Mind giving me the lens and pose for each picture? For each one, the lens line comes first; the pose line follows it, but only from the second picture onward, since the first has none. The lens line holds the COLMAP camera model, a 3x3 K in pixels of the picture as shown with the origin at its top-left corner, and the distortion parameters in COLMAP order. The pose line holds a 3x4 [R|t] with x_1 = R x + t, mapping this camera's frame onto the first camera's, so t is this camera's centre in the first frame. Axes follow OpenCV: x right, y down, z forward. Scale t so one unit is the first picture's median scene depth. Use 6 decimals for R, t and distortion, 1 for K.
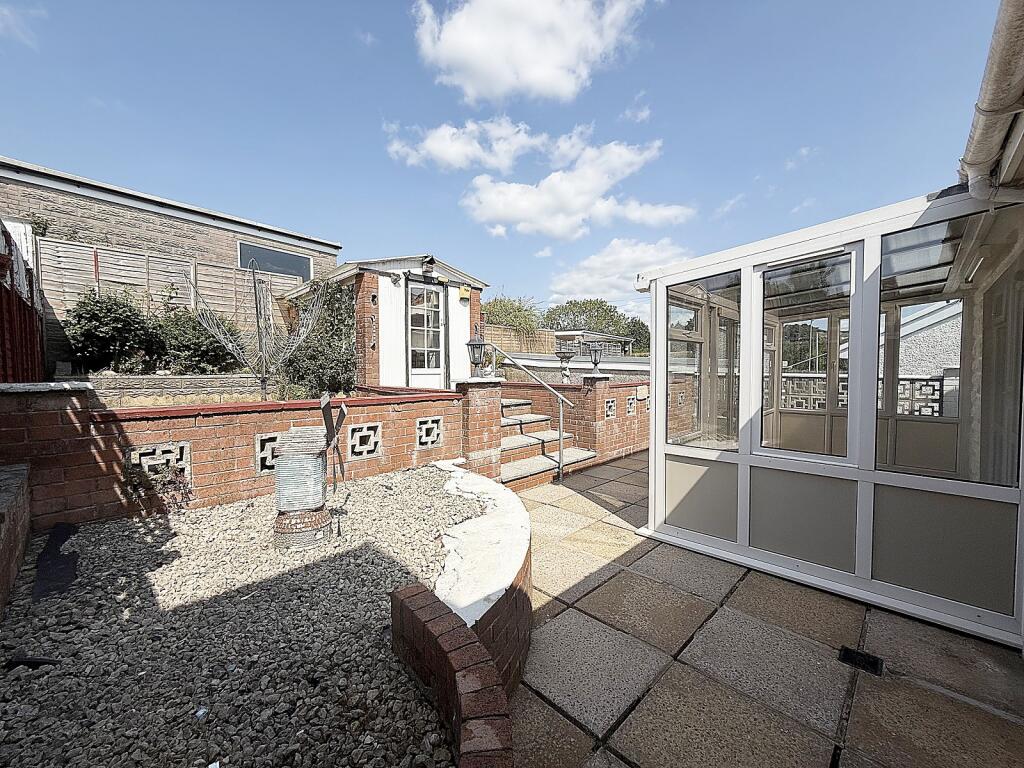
lens RADIAL K [[405.7, 0, 512.0], [0, 405.7, 384.0], [0, 0, 1]] dist [-0.001500, 0.000025]
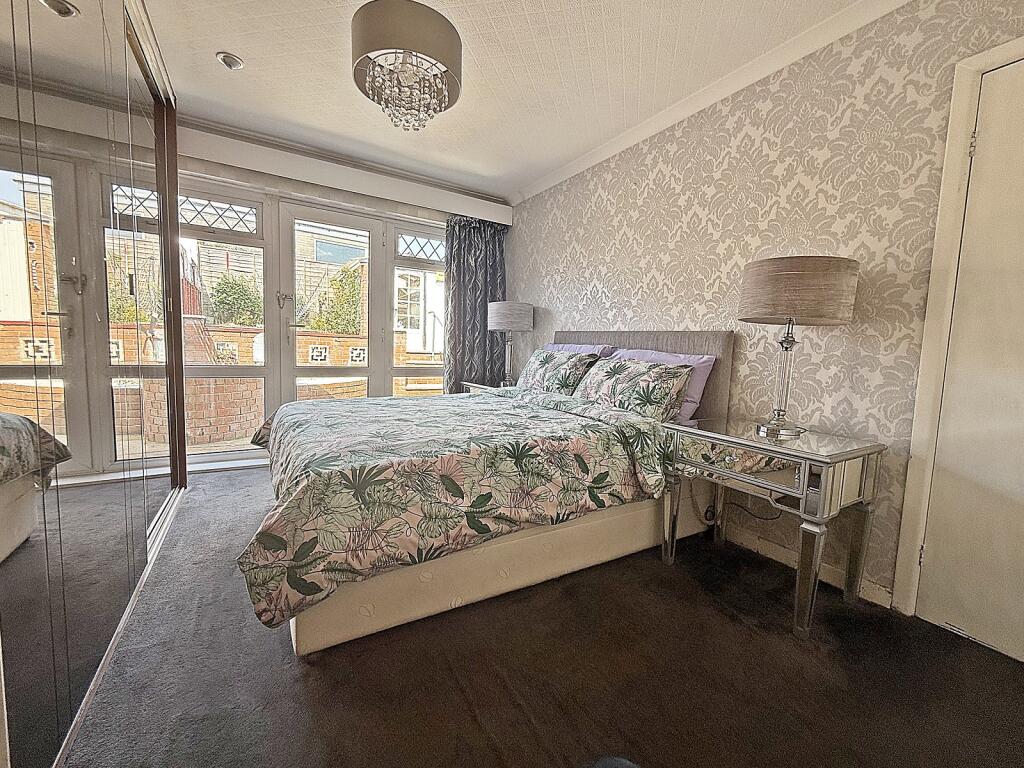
lens RADIAL K [[421.1, 0, 507.6], [0, 421.1, 382.0], [0, 0, 1]] dist [0.000421, 0.000103]
pose [[0.966837, 0.062029, -0.247748, 0.611071], [-0.052100, 0.997562, 0.046438, 0.074368], [0.250024, -0.031990, 0.967711, -0.458161]]
